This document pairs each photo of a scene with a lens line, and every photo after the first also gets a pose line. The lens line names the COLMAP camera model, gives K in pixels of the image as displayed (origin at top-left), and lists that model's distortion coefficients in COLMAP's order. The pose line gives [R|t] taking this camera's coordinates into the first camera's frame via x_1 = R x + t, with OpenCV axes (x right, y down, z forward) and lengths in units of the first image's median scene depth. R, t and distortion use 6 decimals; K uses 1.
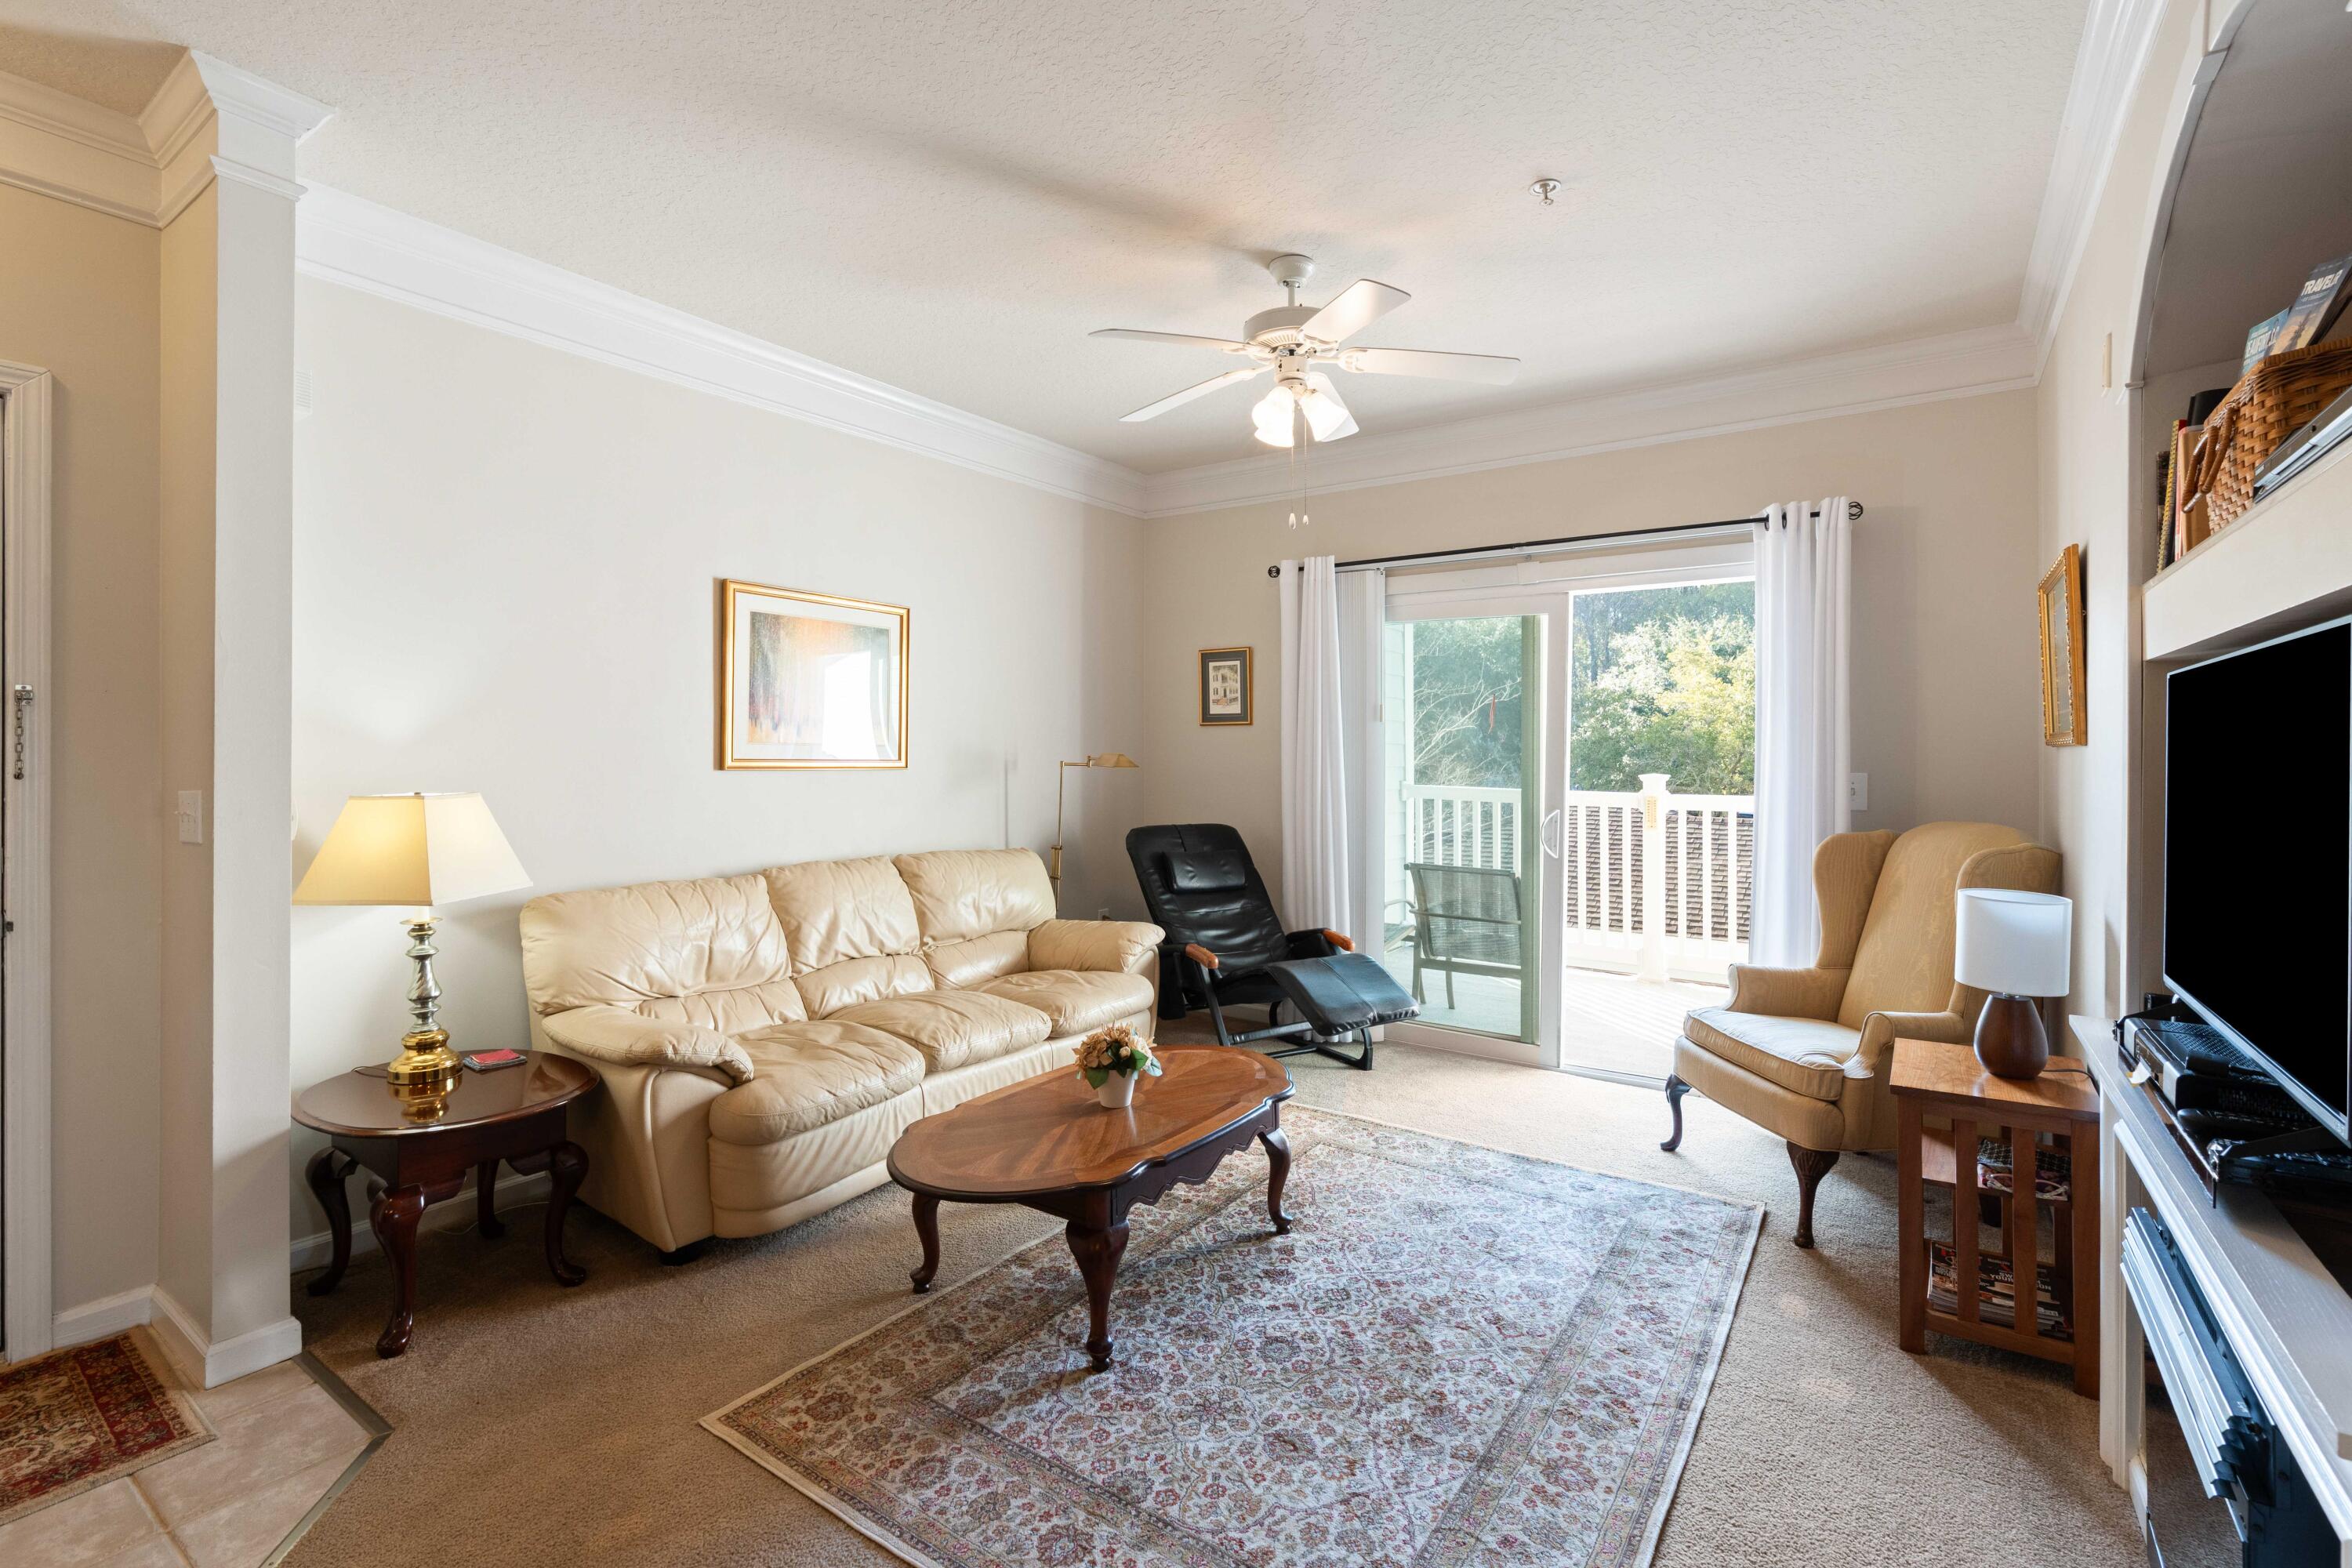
lens RADIAL K [[1070.2, 0, 1174.0], [0, 1070.2, 755.6], [0, 0, 1]] dist [-0.013228, 0.005966]
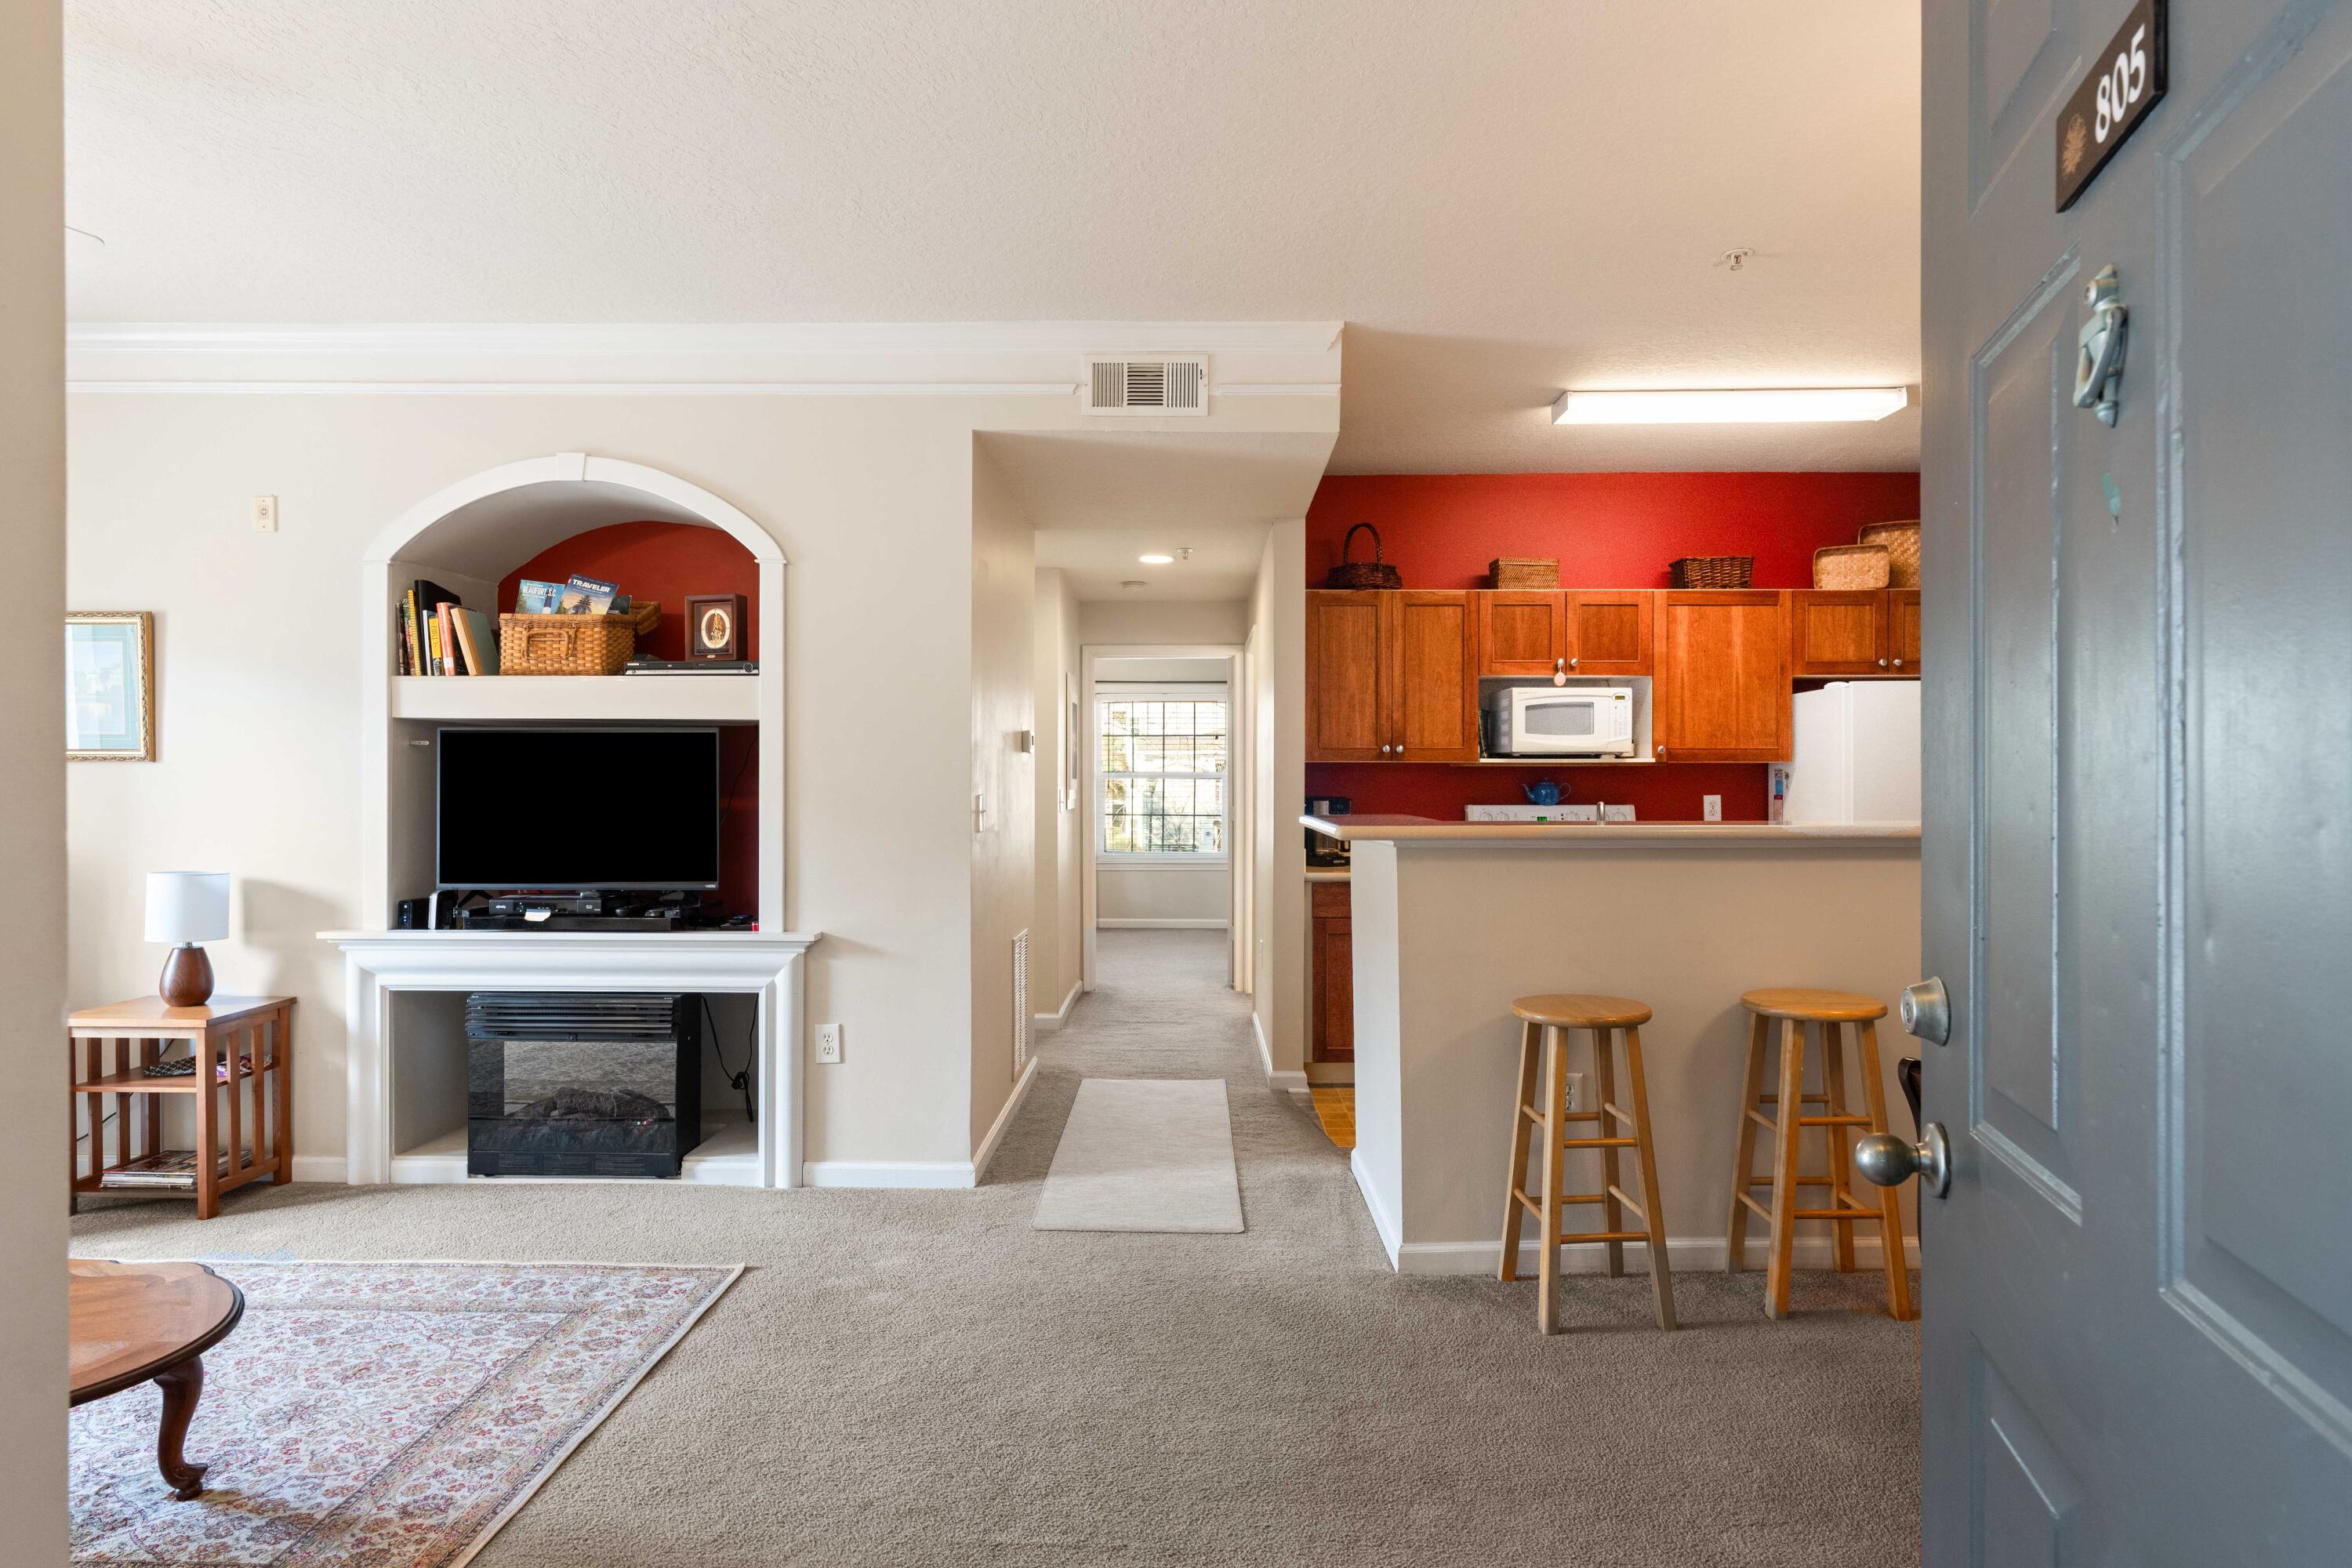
lens RADIAL K [[1261.8, 0, 1173.0], [0, 1261.8, 784.3], [0, 0, 1]] dist [-0.000051, 0.000805]
pose [[-0.563432, -0.004508, 0.826150, -1.104351], [-0.002538, 0.999990, 0.003726, 0.006697], [-0.826159, 0.000003, -0.563437, 0.767758]]
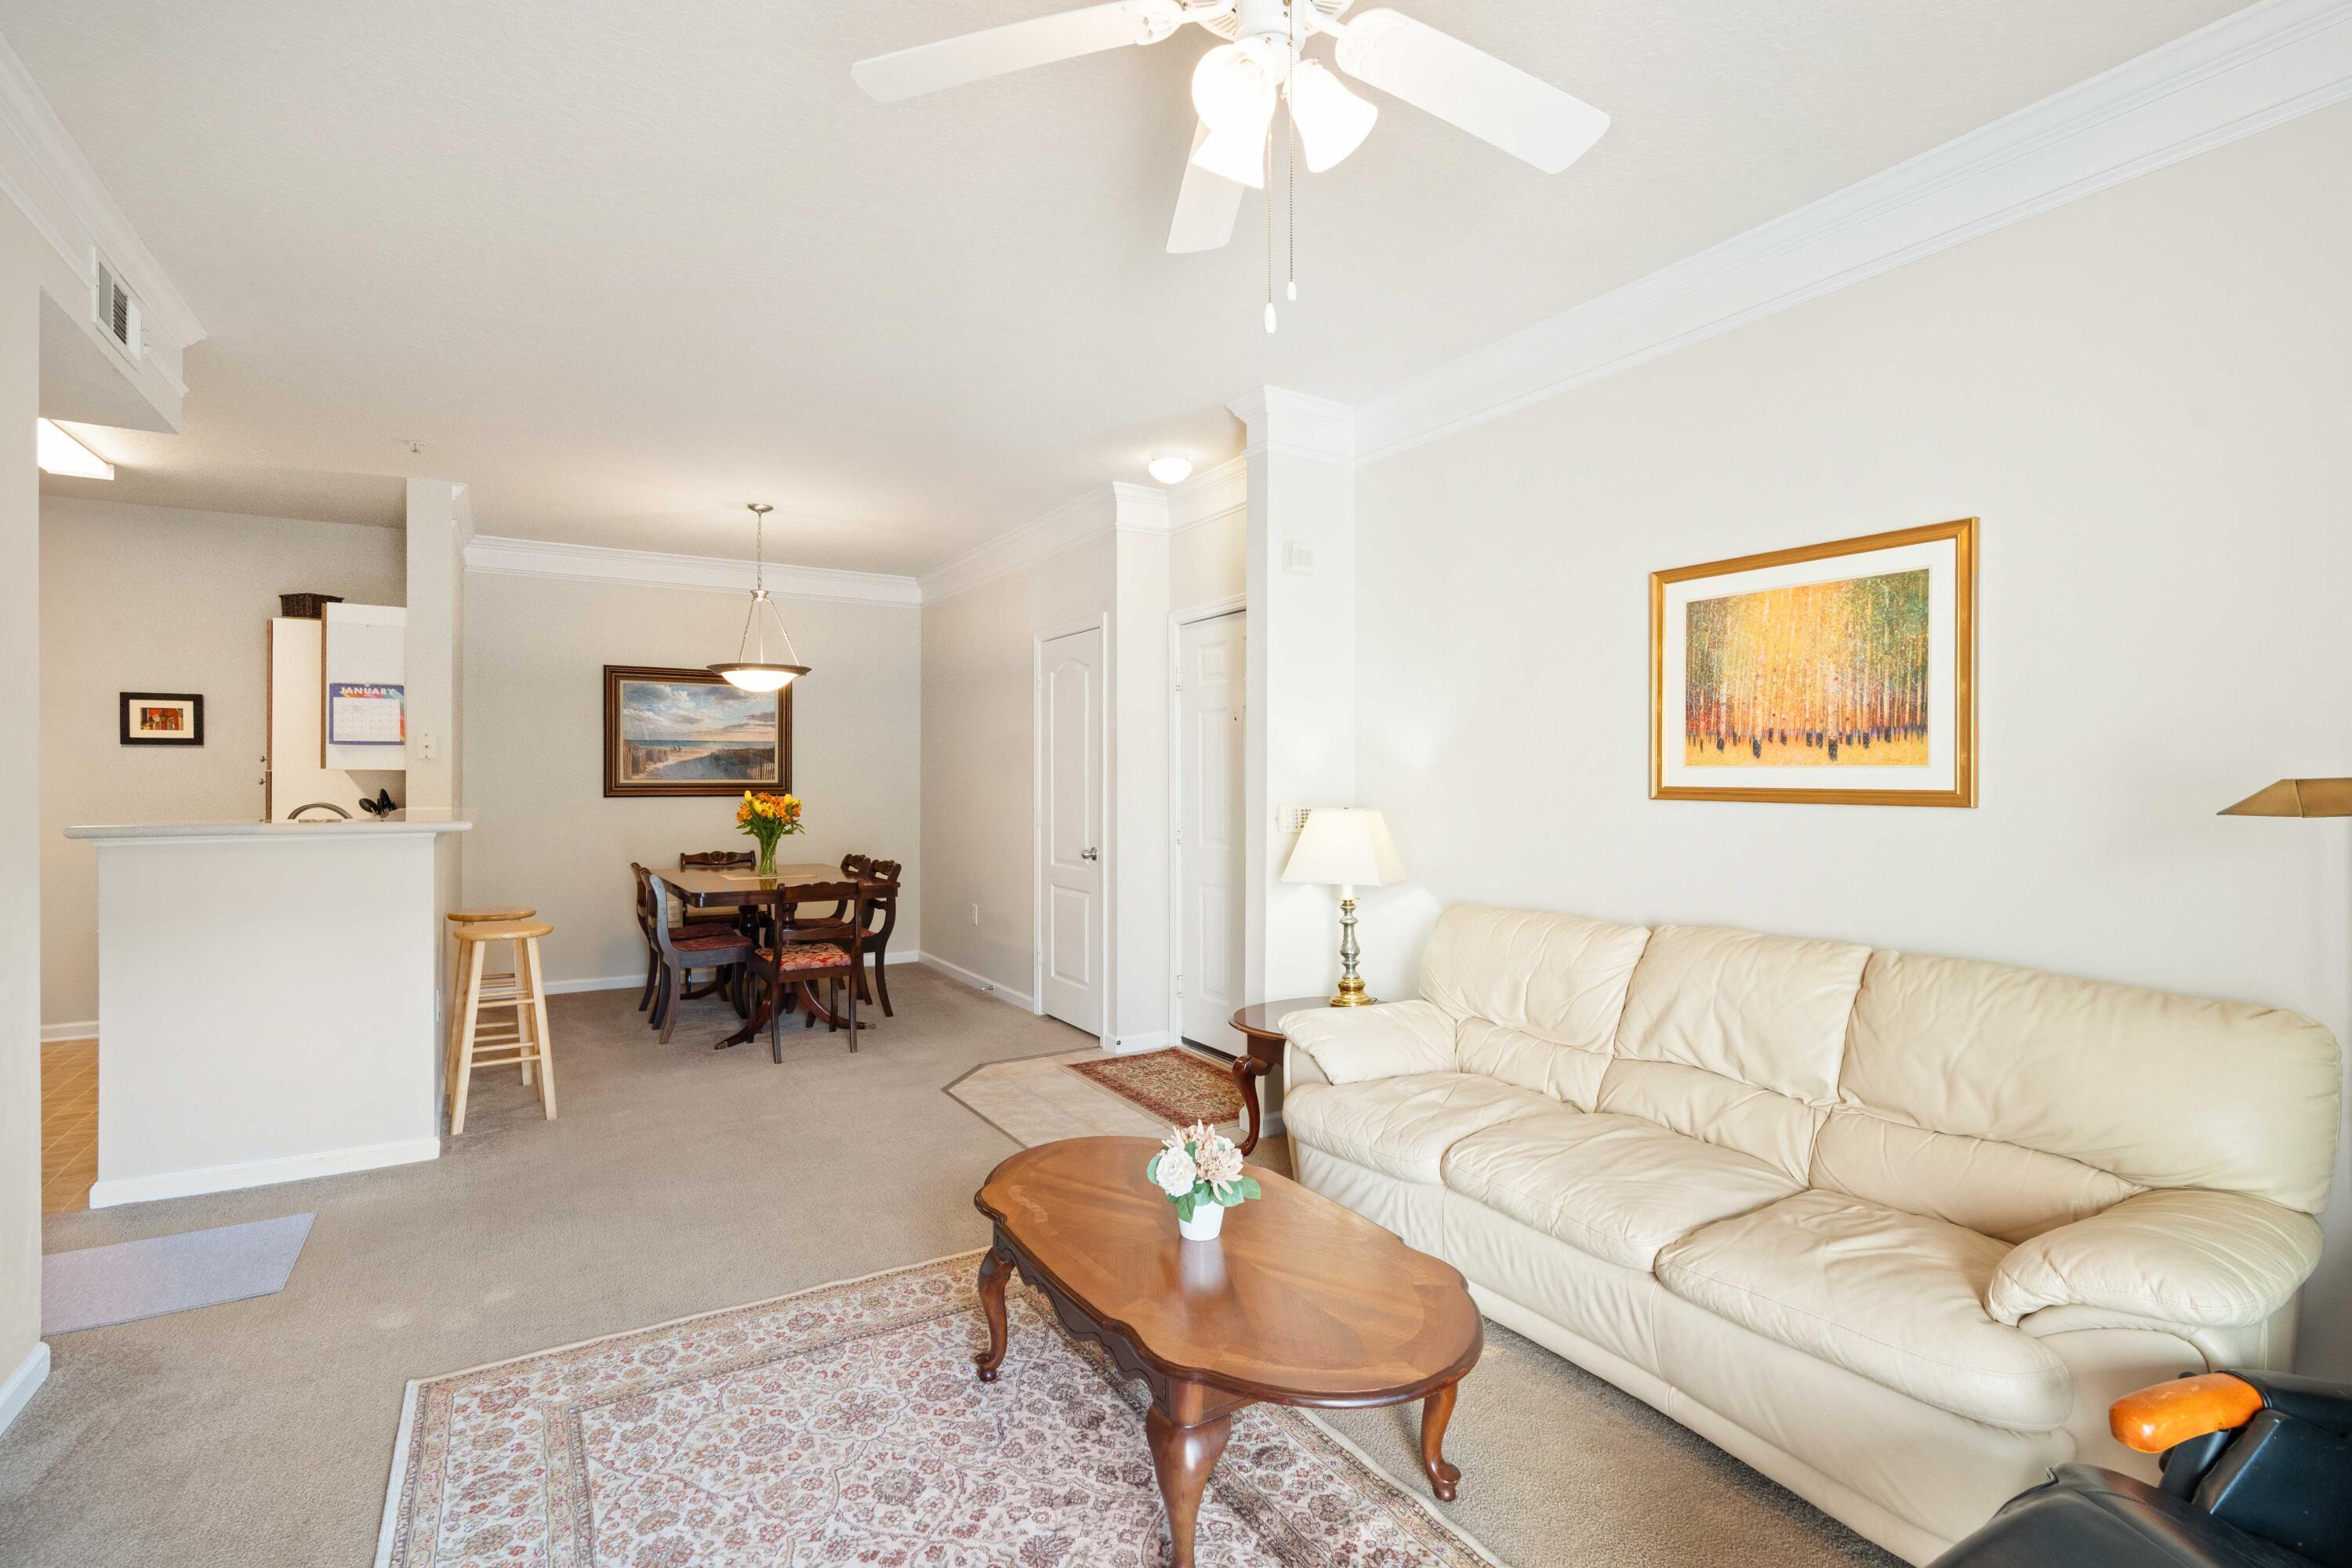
lens RADIAL K [[1070.2, 0, 1176.9], [0, 1070.2, 776.8], [0, 0, 1]] dist [-0.013228, 0.005966]
pose [[-0.393540, -0.007316, -0.919278, 0.673037], [-0.002002, 0.999973, -0.007101, 0.002437], [0.919305, -0.000955, -0.393544, 1.310803]]
